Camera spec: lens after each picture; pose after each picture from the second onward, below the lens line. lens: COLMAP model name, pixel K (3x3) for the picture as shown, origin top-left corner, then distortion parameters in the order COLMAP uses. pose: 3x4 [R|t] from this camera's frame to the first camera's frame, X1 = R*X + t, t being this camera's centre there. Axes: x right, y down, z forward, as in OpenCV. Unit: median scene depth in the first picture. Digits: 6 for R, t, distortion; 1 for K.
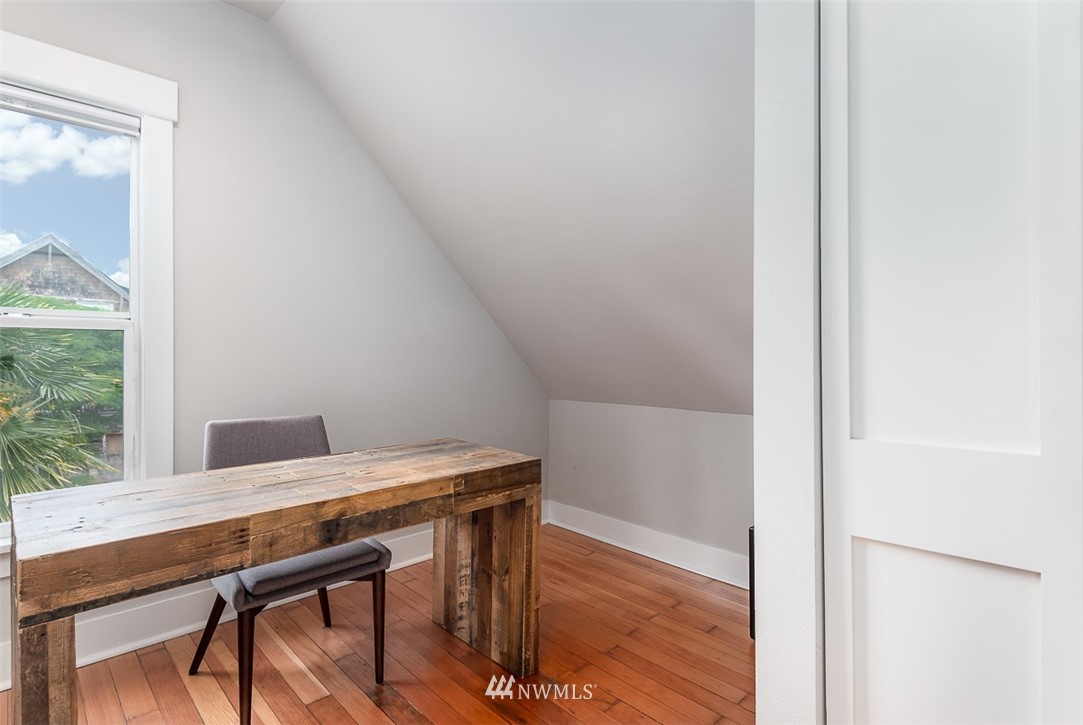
lens RADIAL K [[487.8, 0, 541.5], [0, 487.8, 362.5], [0, 0, 1]] dist [0.071297, -0.037399]
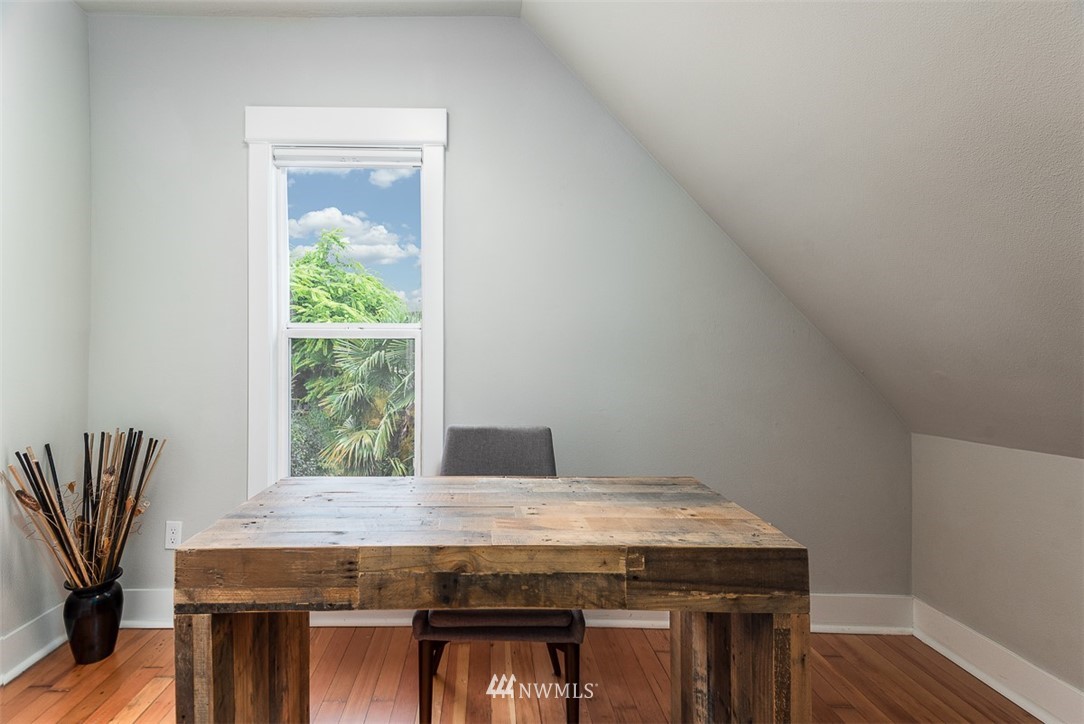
lens RADIAL K [[488.3, 0, 542.0], [0, 488.3, 362.0], [0, 0, 1]] dist [0.071297, -0.037399]
pose [[0.750387, -0.001546, -0.660997, 0.166717], [-0.008716, 0.999887, -0.012234, -0.001987], [0.660941, 0.014942, 0.750289, 0.441671]]
